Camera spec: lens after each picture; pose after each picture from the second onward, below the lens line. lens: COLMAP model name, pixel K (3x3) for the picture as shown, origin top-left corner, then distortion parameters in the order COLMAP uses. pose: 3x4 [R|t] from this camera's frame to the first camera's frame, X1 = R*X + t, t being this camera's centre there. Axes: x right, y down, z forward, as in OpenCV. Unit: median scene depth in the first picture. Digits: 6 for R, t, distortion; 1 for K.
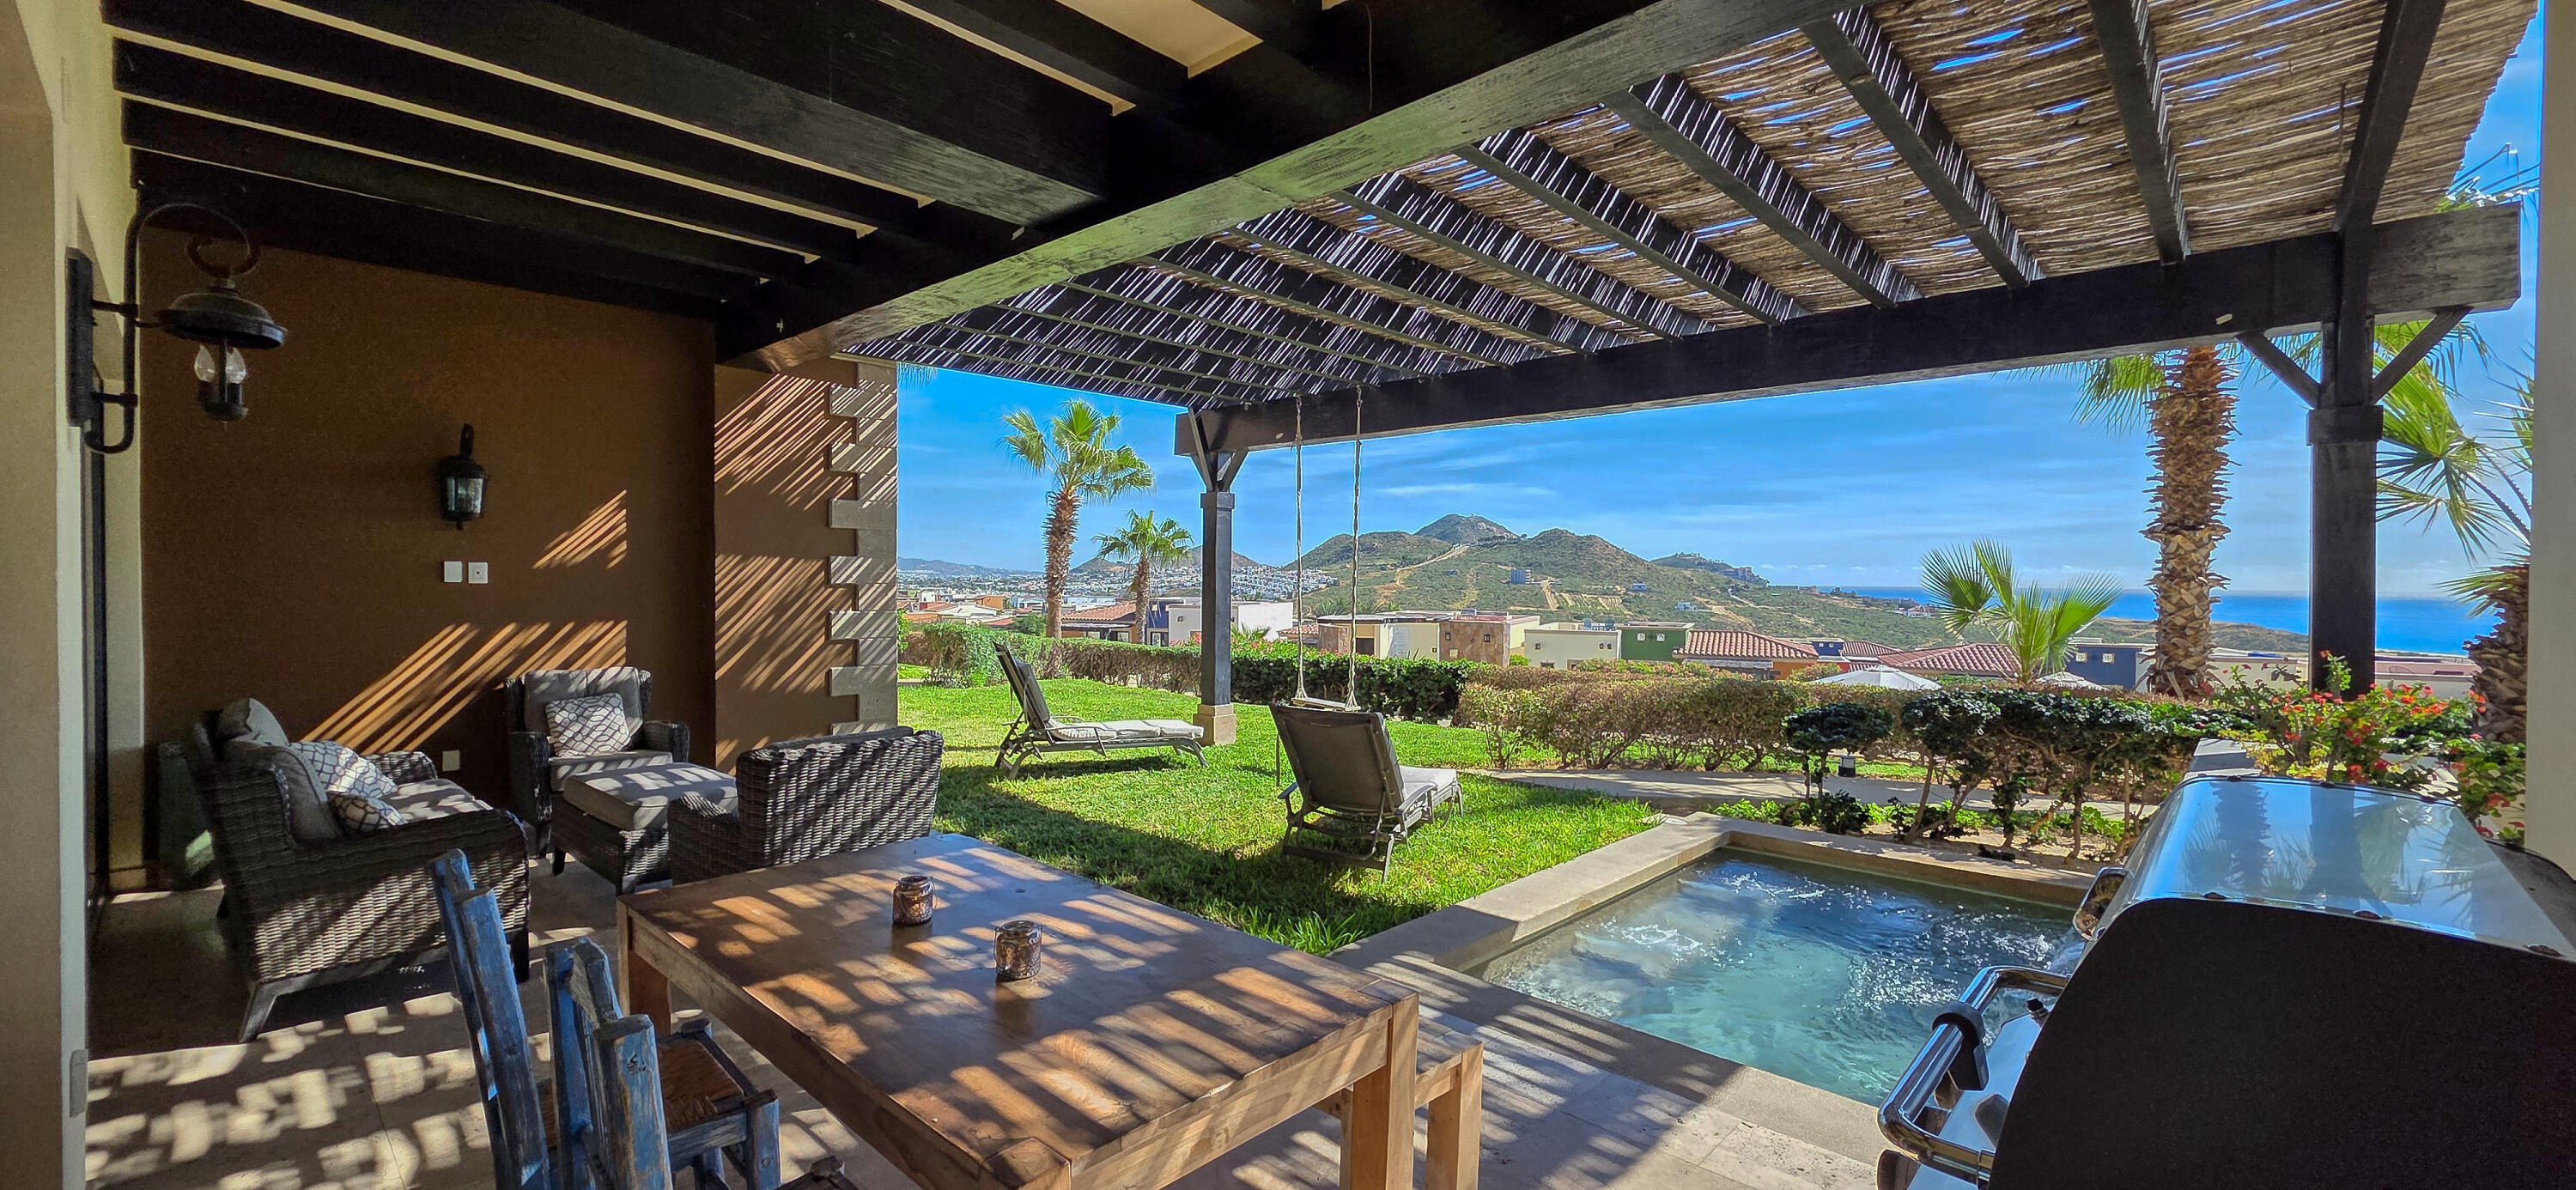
lens RADIAL K [[1030.9, 0, 1278.3], [0, 1030.9, 594.0], [0, 0, 1]] dist [0.002471, 0.000456]
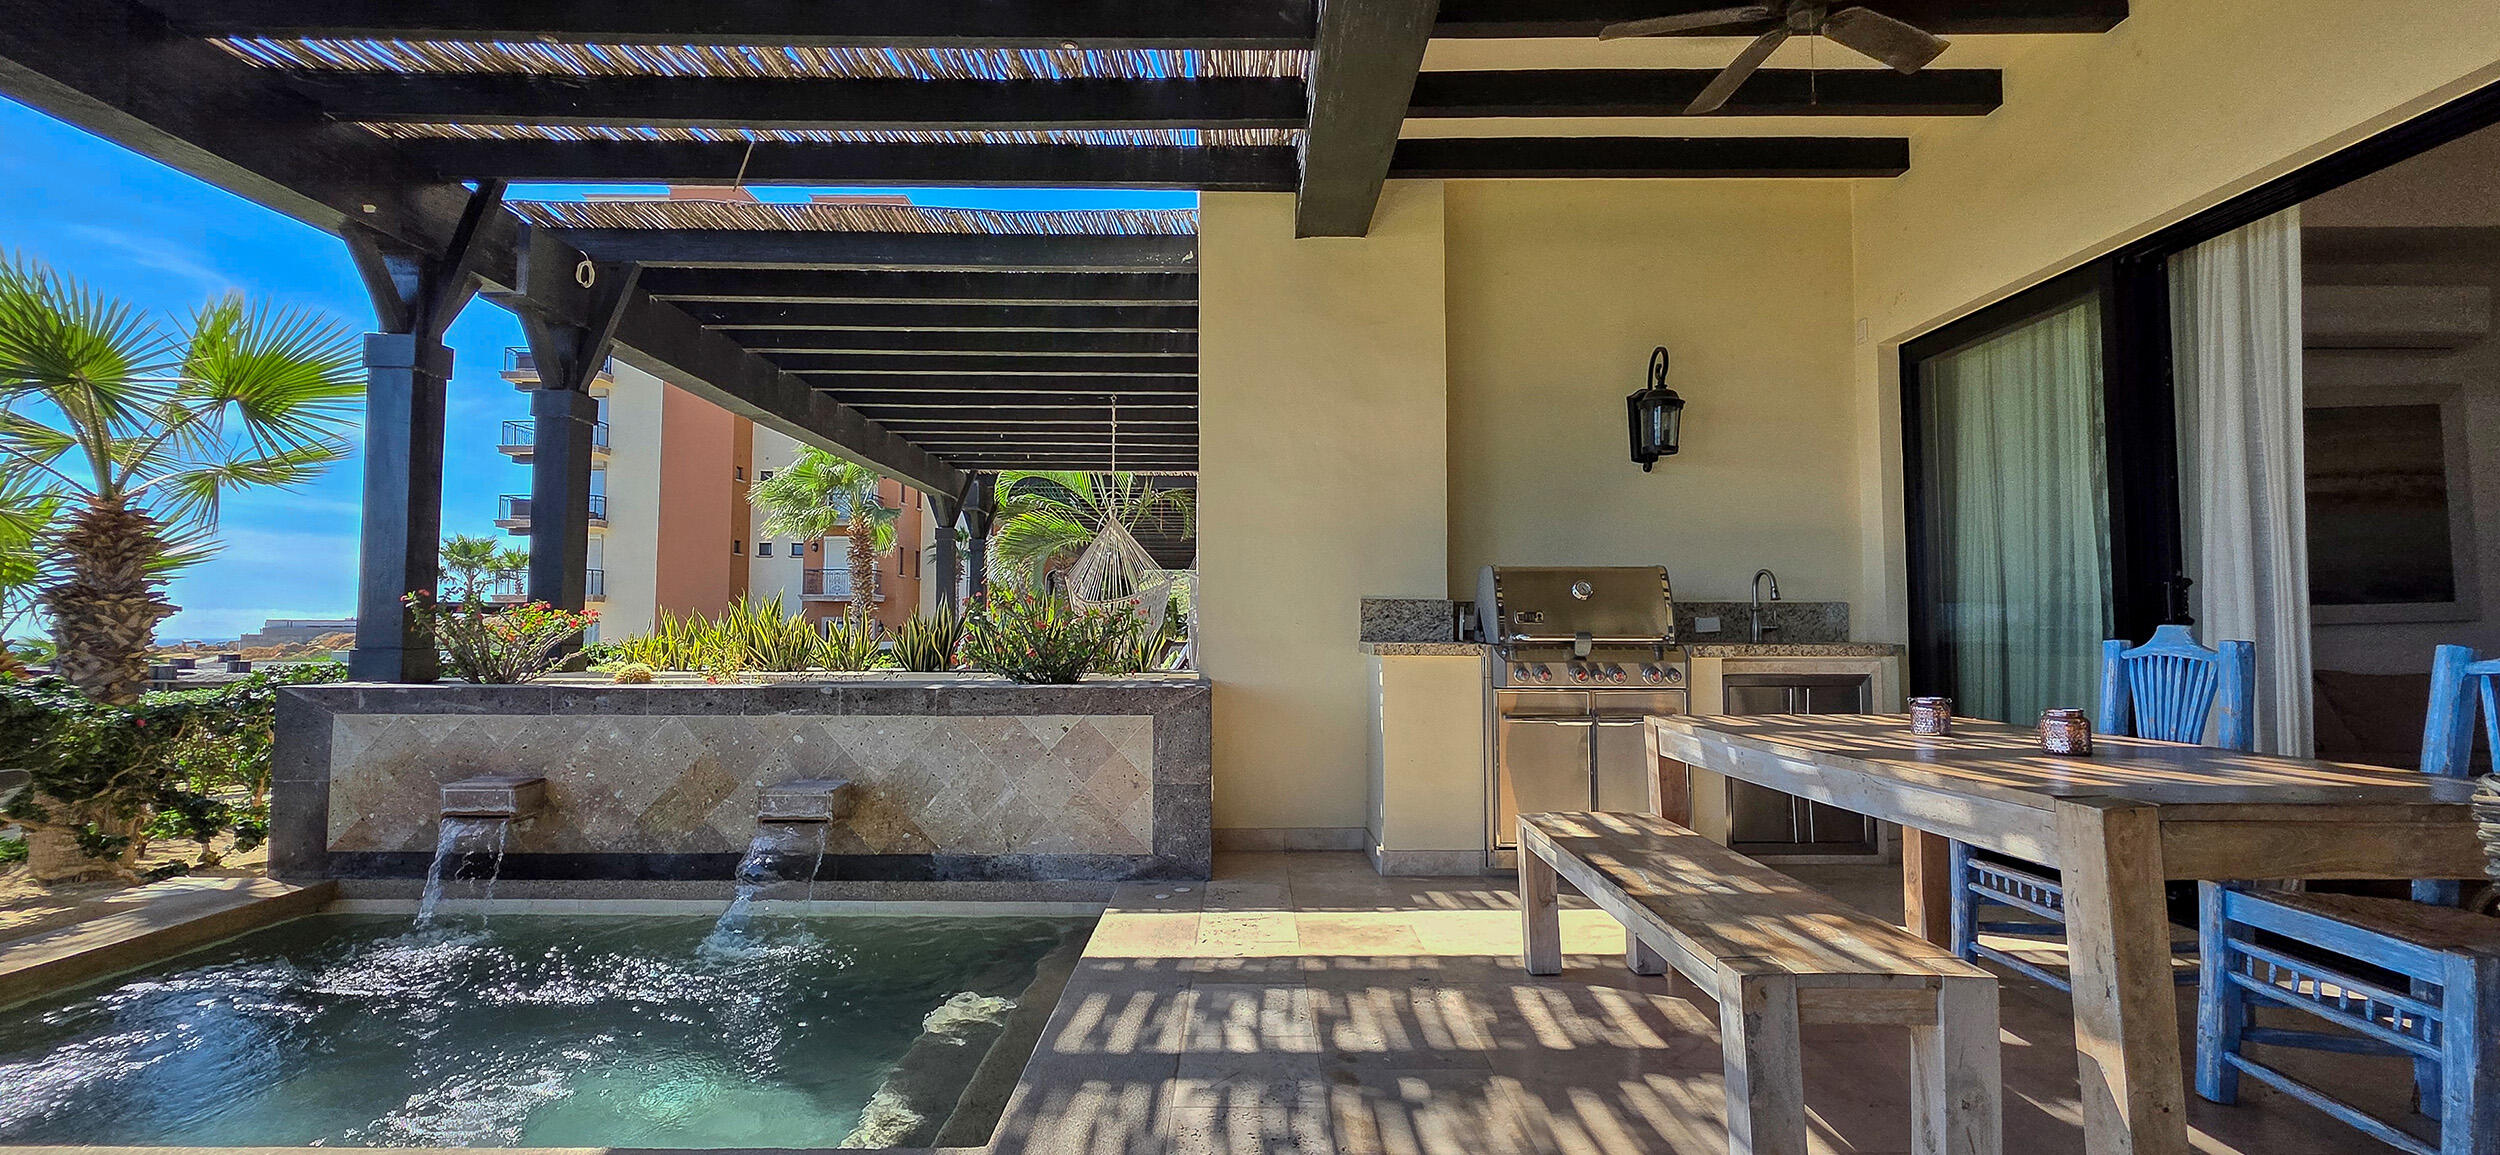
lens RADIAL K [[1048.2, 0, 1245.9], [0, 1048.2, 573.7], [0, 0, 1]] dist [0.002550, 0.000424]
pose [[-0.687545, 0.033038, 0.725389, -0.144499], [0.005496, 0.999173, -0.040298, 0.049477], [-0.726121, -0.023720, -0.687158, 0.576192]]
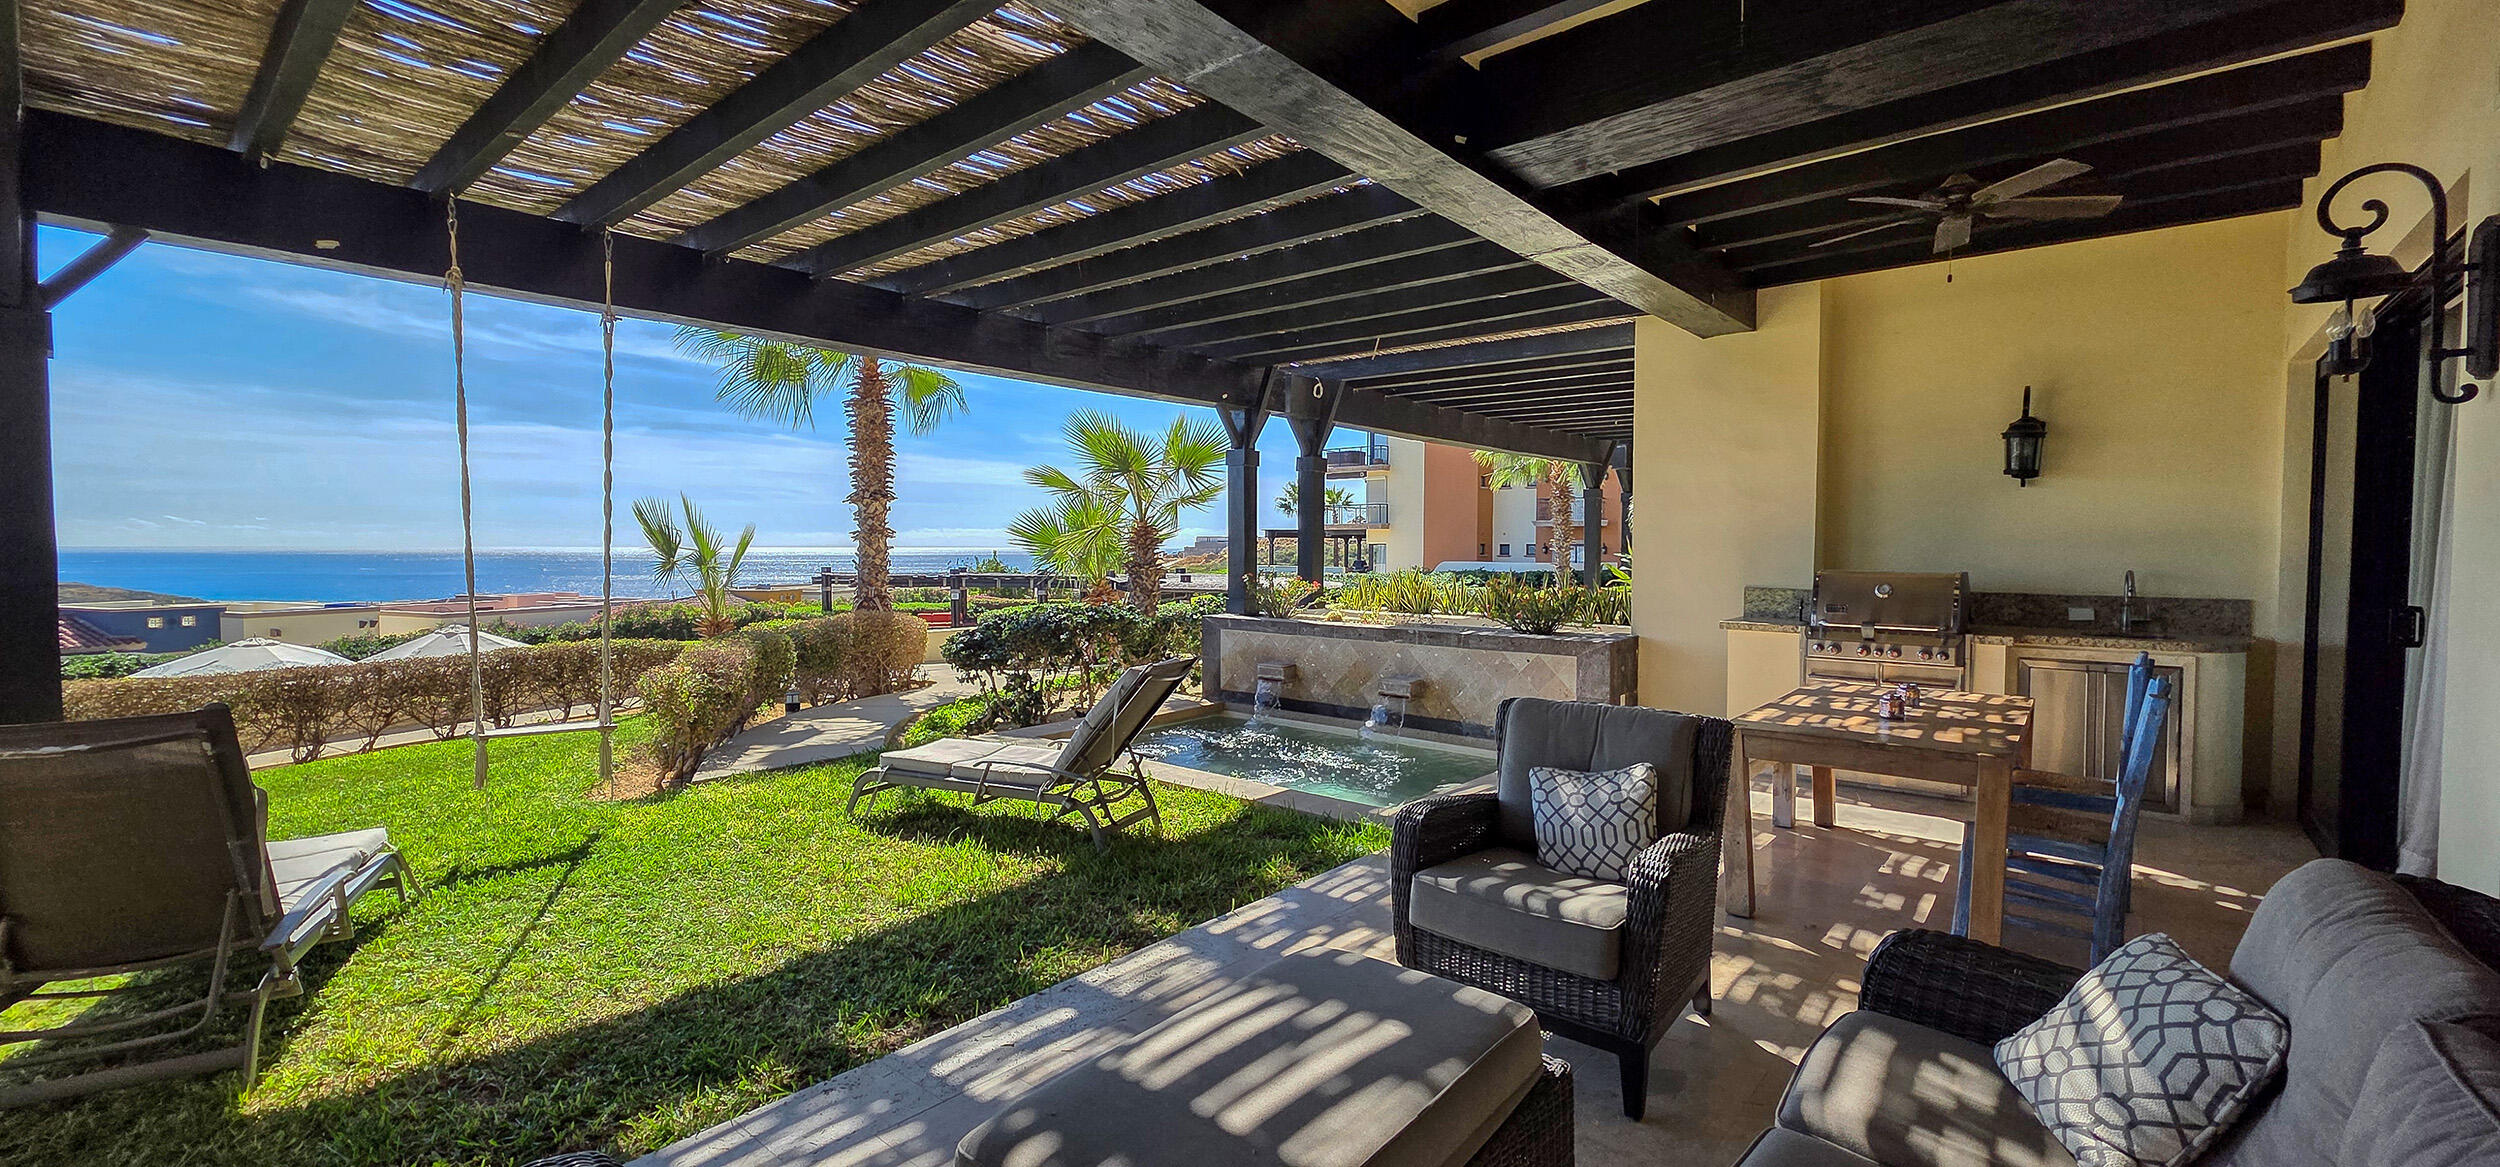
lens RADIAL K [[1007.9, 0, 1230.8], [0, 1007.9, 579.3], [0, 0, 1]] dist [0.006161, -0.000094]
pose [[-0.041748, -0.042300, 0.998232, -0.534648], [0.013203, 0.998993, 0.042884, -0.002746], [-0.999041, 0.014970, -0.041148, 0.578935]]
